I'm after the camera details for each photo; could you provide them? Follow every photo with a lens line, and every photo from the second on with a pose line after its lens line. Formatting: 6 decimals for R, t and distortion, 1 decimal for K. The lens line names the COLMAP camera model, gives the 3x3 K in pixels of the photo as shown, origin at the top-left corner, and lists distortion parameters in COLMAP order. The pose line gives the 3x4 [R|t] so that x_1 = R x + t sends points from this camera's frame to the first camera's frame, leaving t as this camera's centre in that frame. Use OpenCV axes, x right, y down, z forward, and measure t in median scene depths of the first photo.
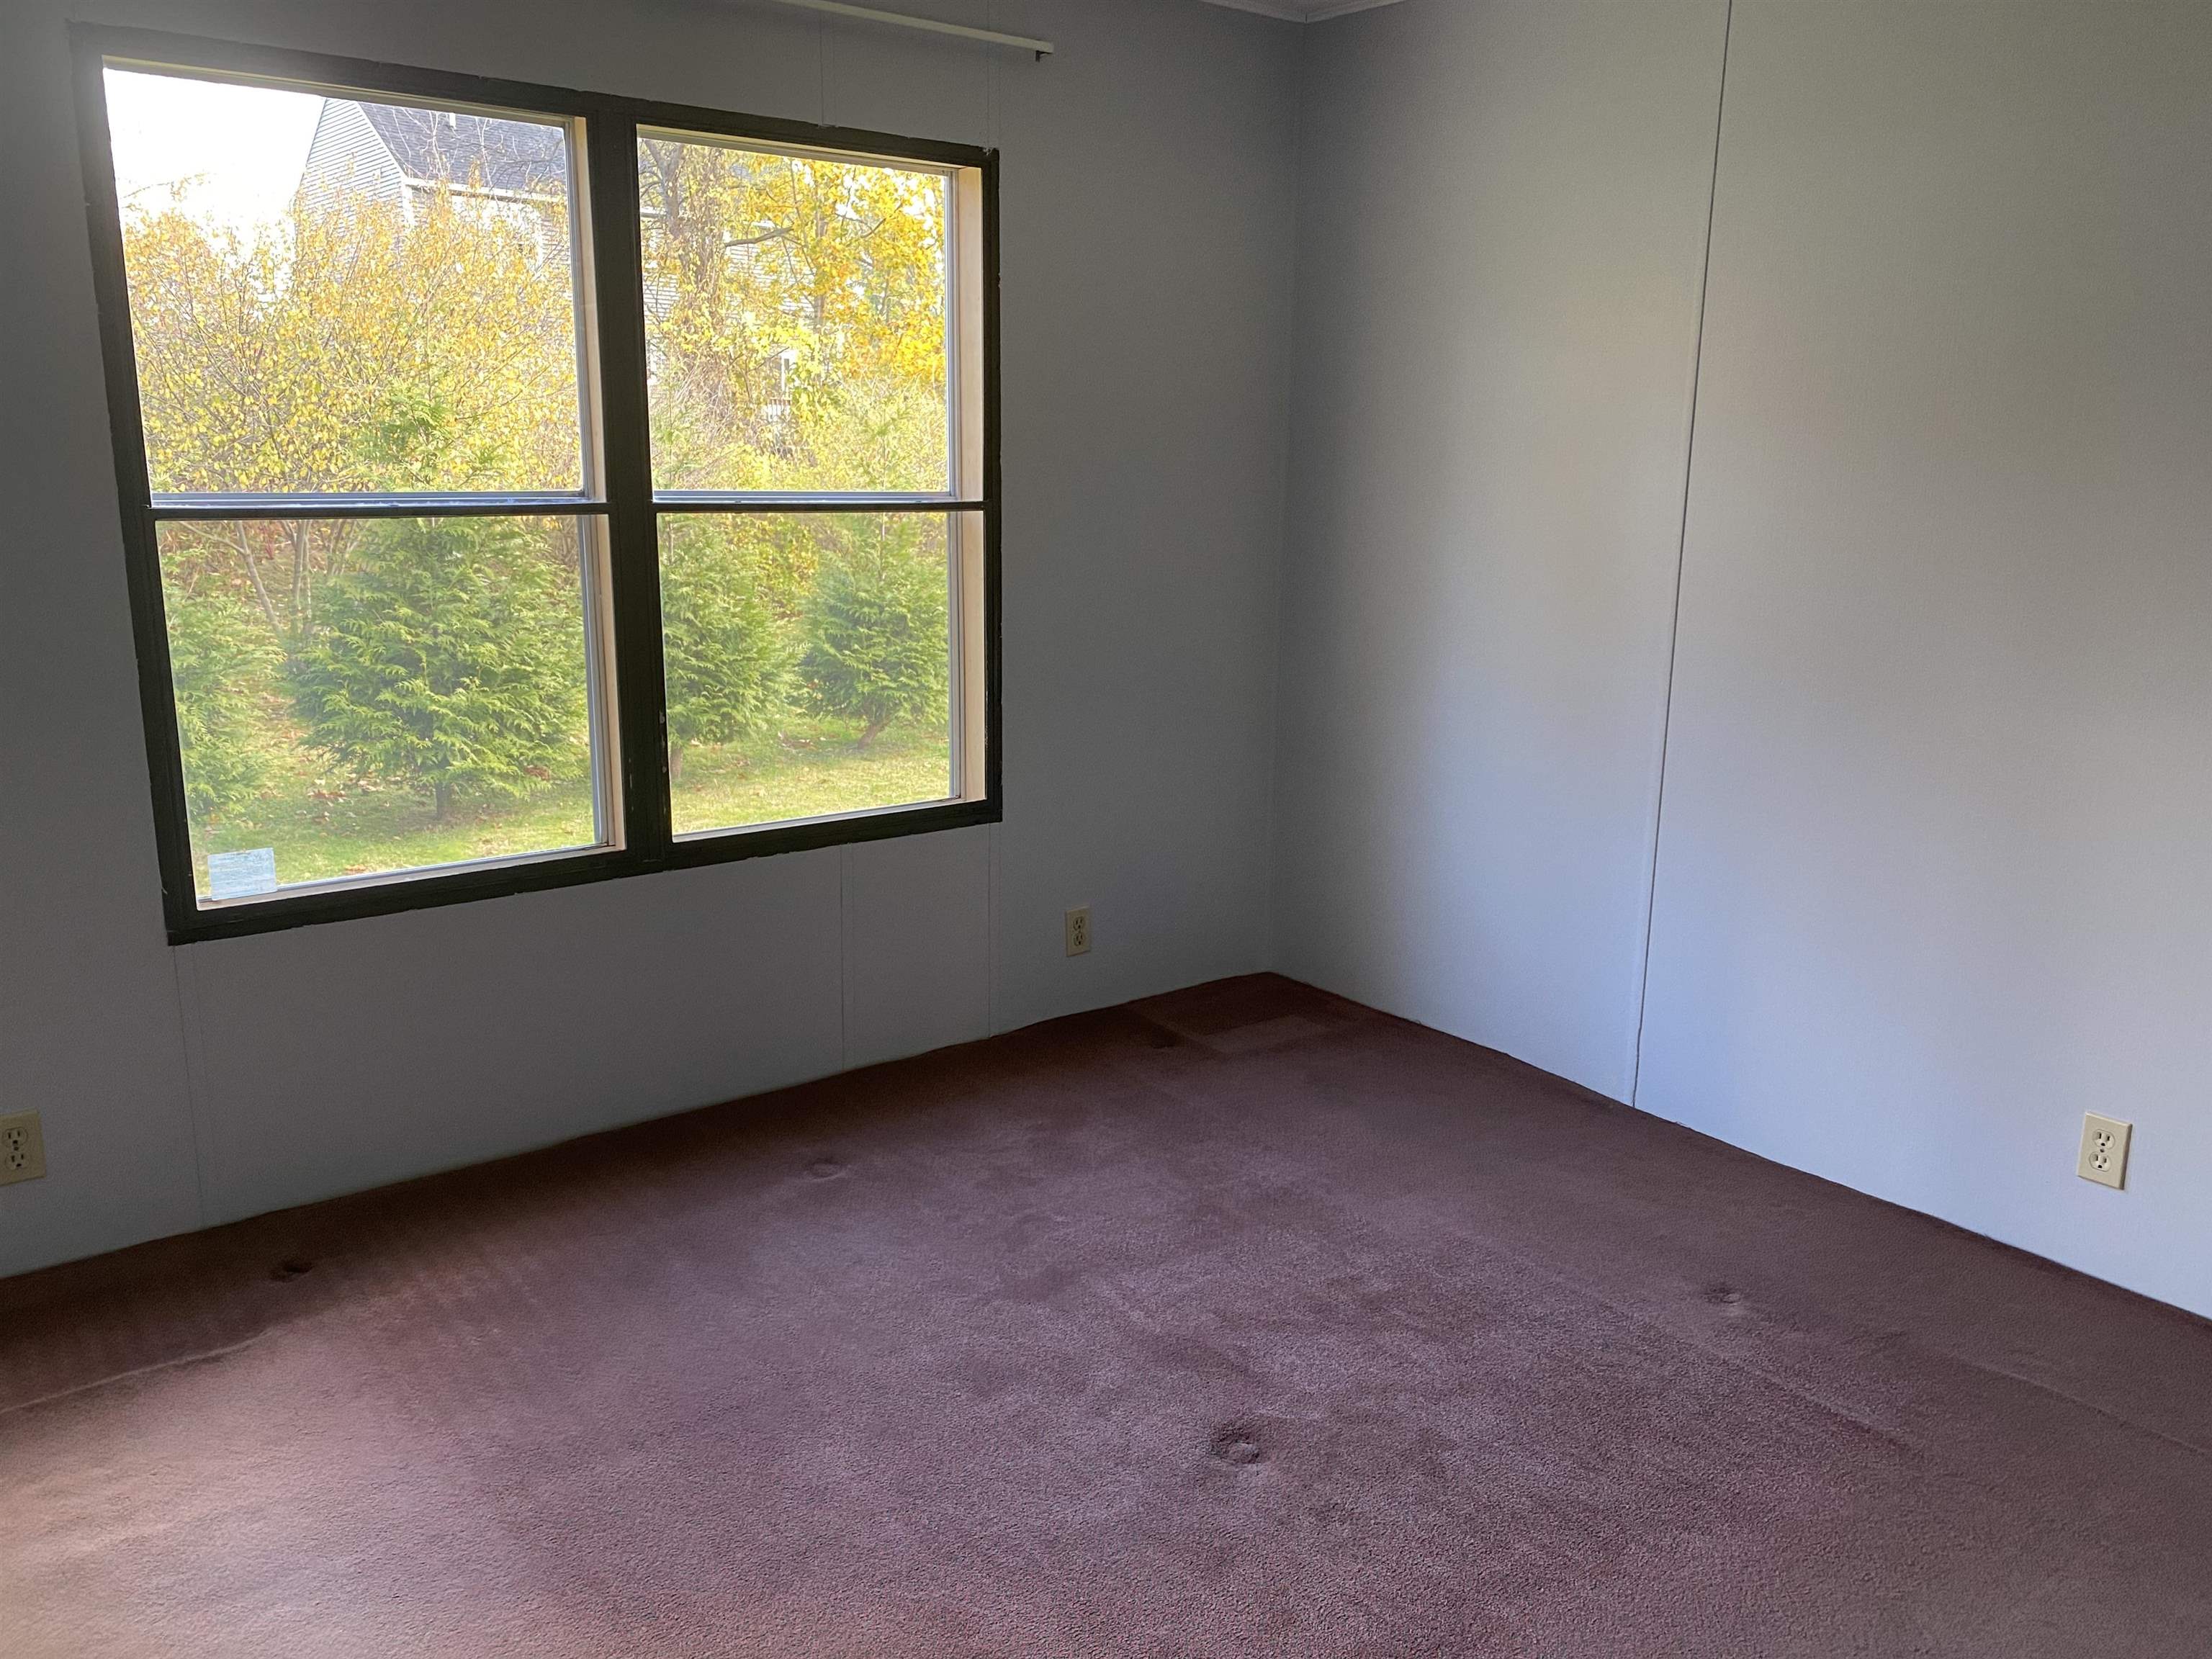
lens RADIAL K [[1651.4, 0, 1103.3], [0, 1651.4, 806.7], [0, 0, 1]] dist [0.016273, -0.004077]
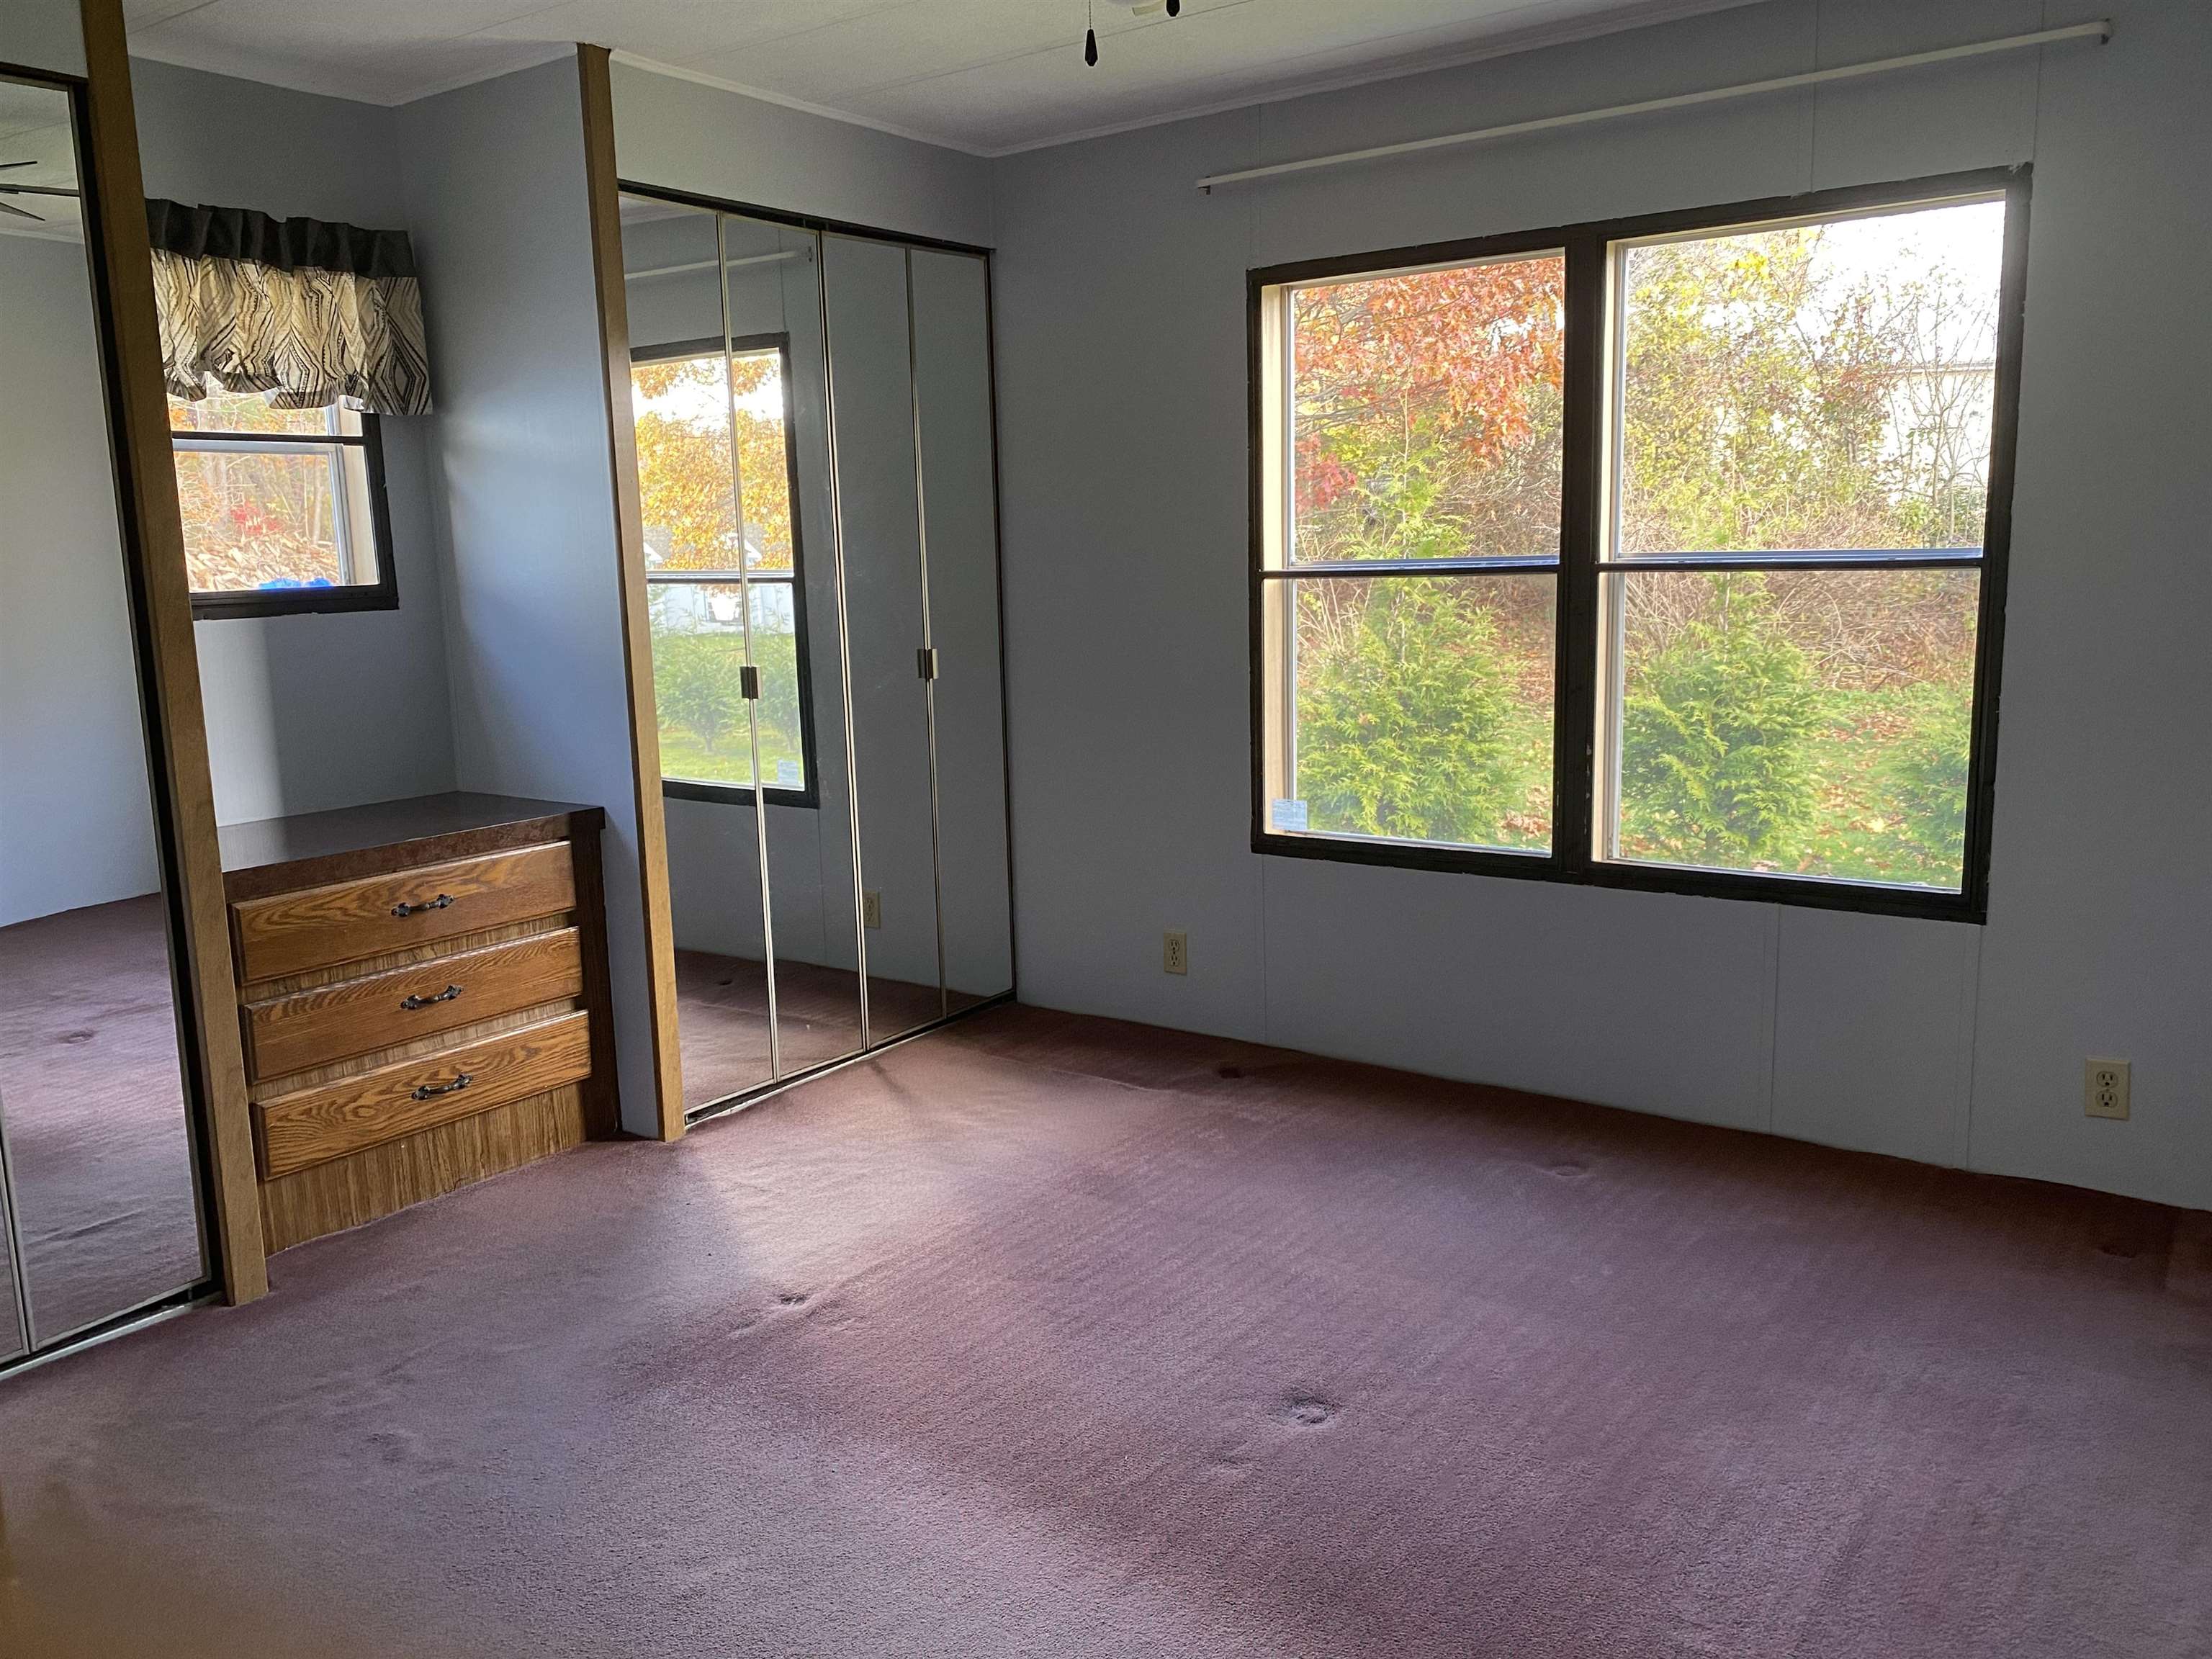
lens RADIAL K [[1671.3, 0, 1108.8], [0, 1671.3, 831.4], [0, 0, 1]] dist [0.000301, -0.010669]
pose [[0.283199, 0.143970, -0.948193, 0.772788], [-0.169252, 0.980654, 0.098348, -0.058425], [0.944008, 0.132632, 0.302088, 0.355862]]
